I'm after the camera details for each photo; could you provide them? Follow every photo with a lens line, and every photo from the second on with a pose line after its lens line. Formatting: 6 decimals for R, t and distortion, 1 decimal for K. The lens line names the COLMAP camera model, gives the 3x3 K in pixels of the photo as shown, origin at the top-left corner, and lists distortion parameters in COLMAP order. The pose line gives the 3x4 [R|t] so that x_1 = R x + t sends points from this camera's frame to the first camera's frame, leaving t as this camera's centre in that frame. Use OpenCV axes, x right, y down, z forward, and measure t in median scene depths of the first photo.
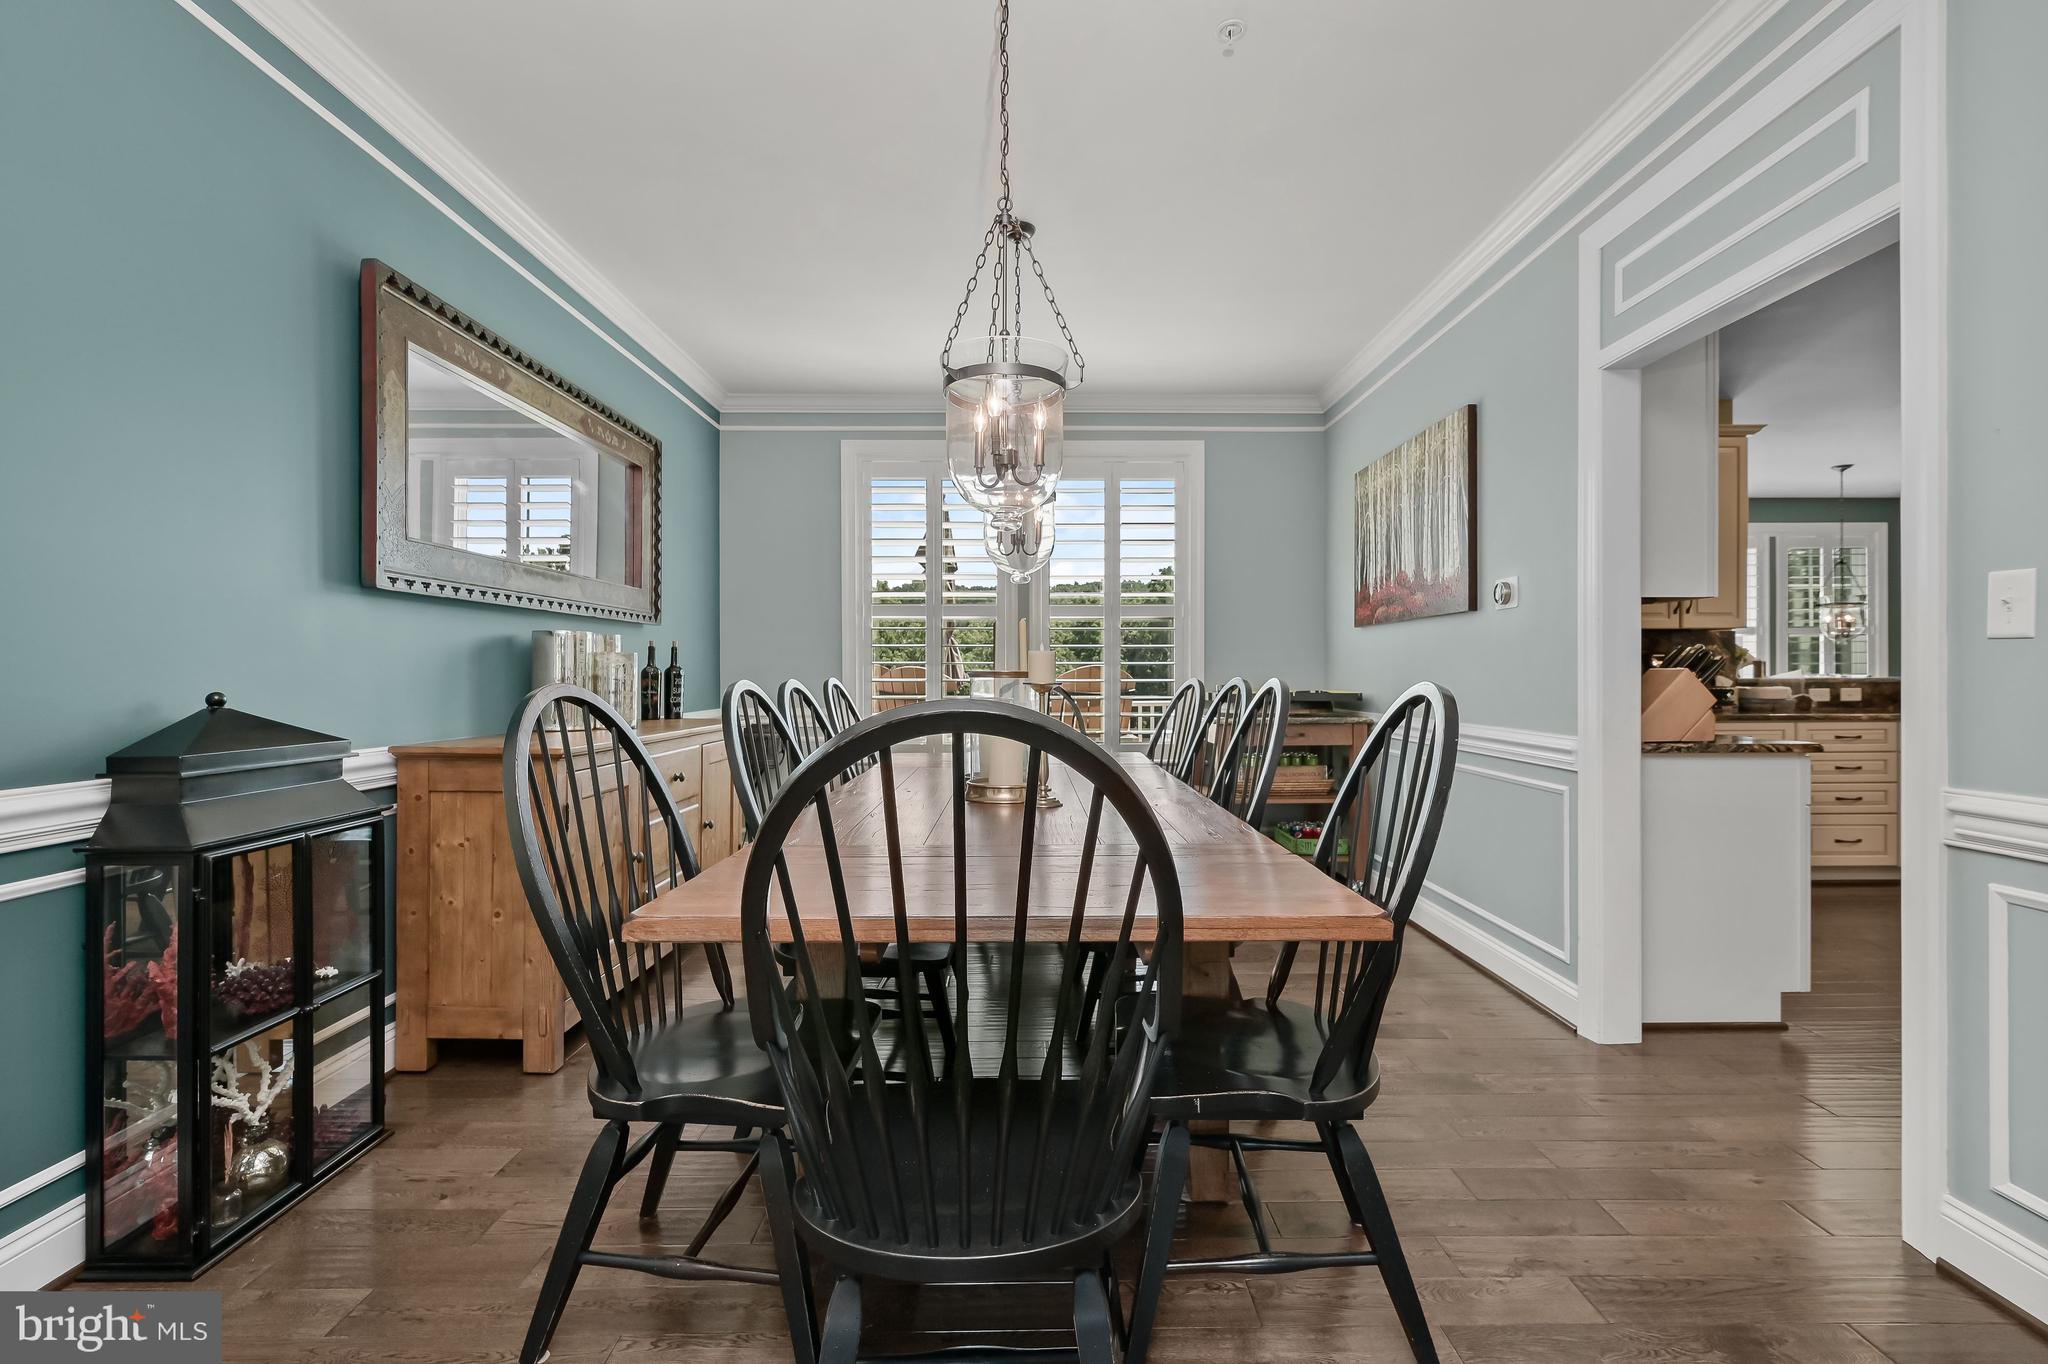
lens RADIAL K [[907.8, 0, 1034.9], [0, 907.8, 671.4], [0, 0, 1]] dist [-0.000522, -0.001260]
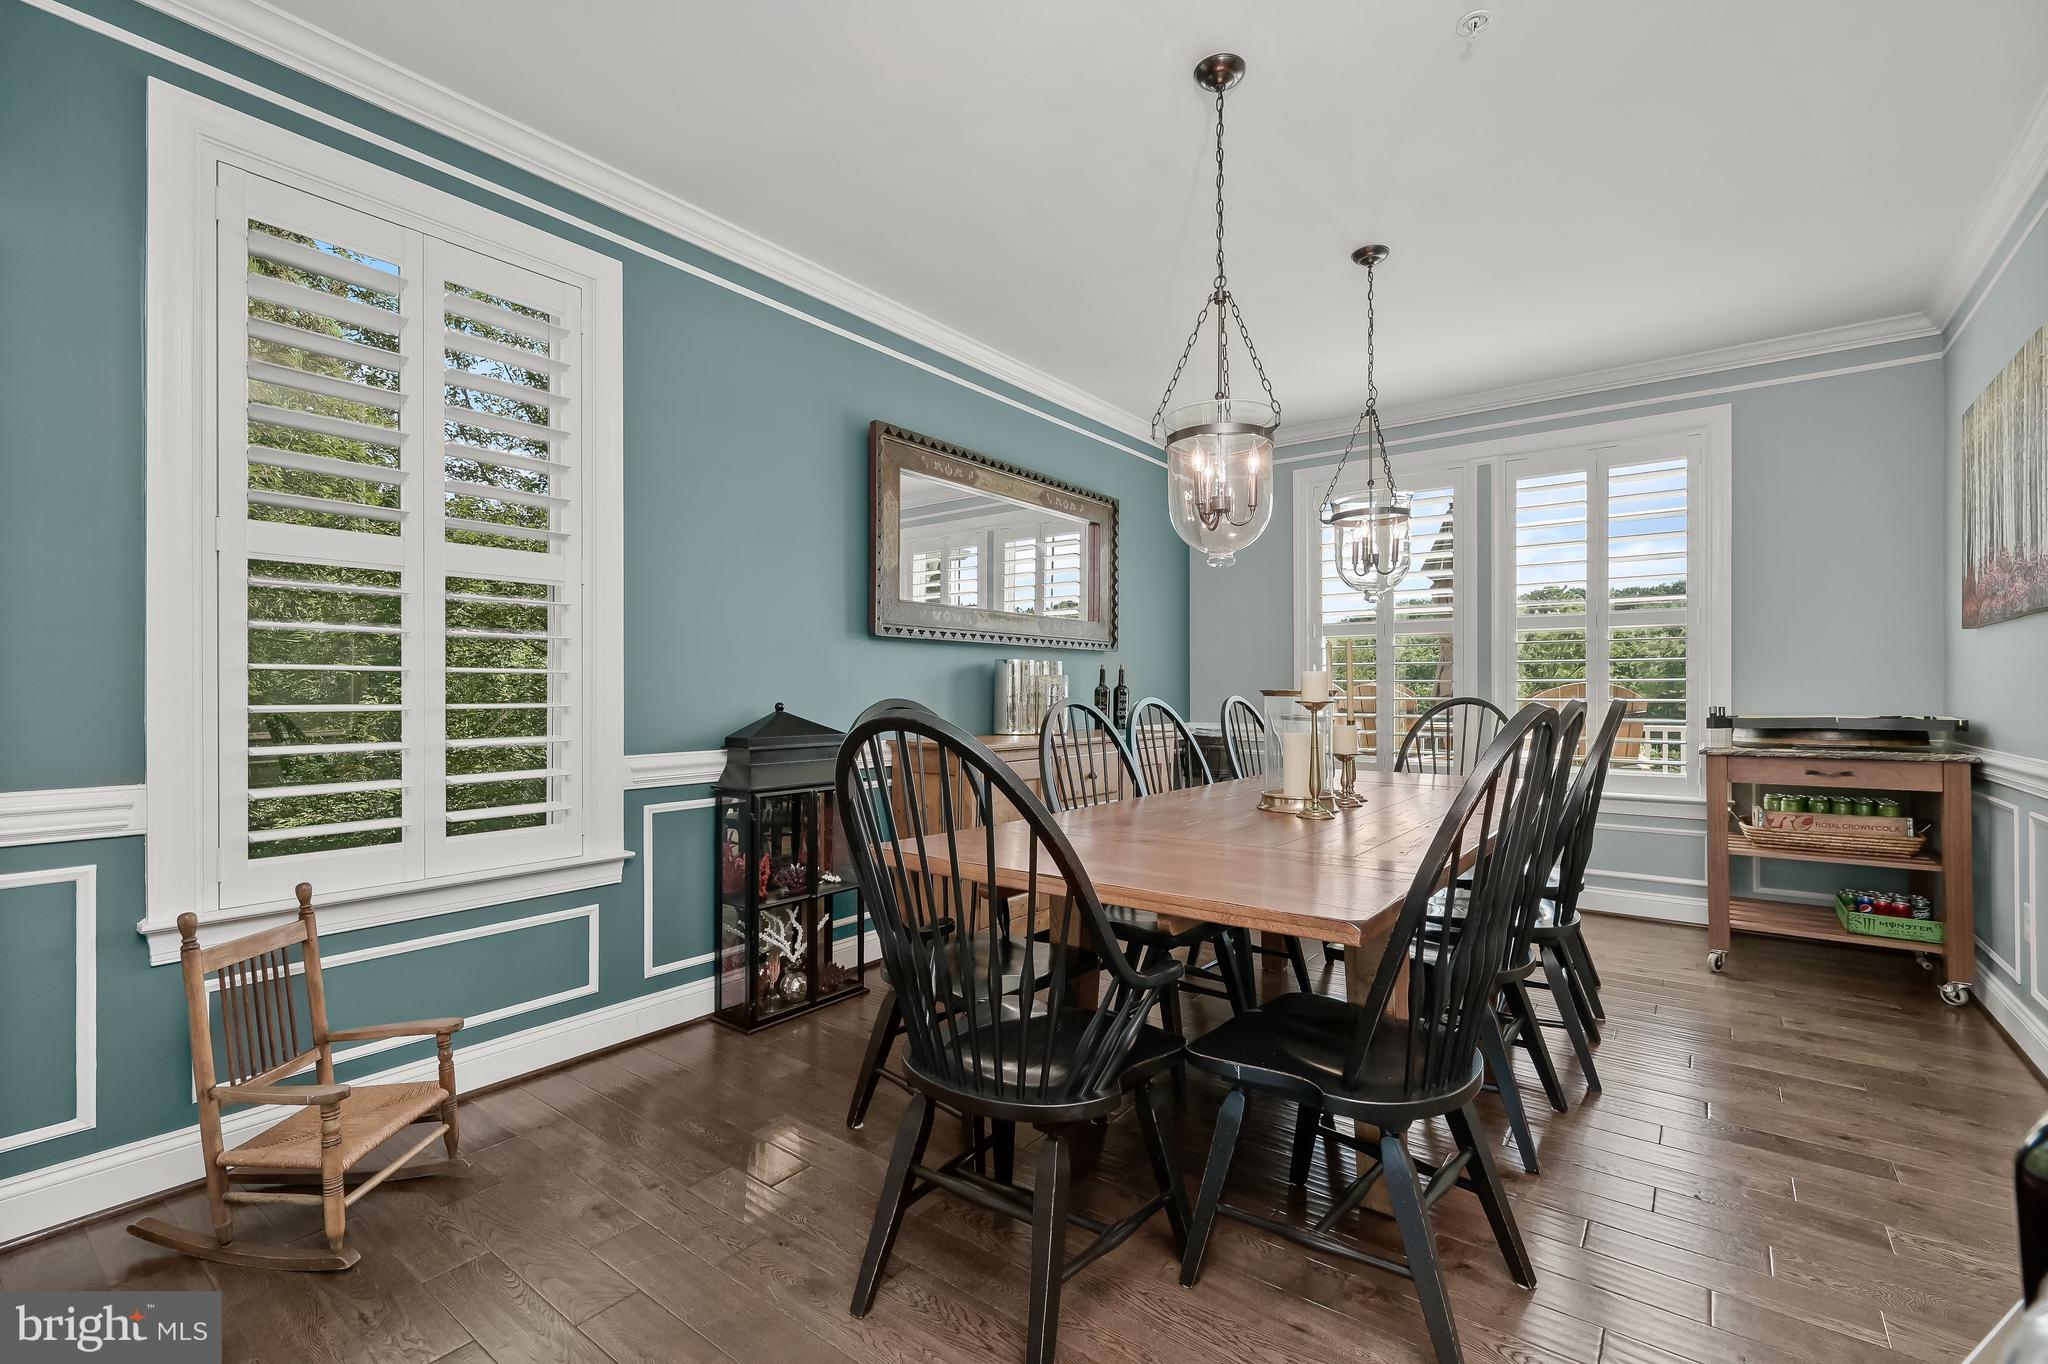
lens RADIAL K [[899.6, 0, 1024.0], [0, 899.6, 682.0], [0, 0, 1]] dist [0.001693, -0.000211]
pose [[0.786568, -0.004891, -0.617484, 0.300825], [0.000252, 0.999971, -0.007599, -0.001488], [0.617504, 0.005822, 0.786547, -0.025873]]
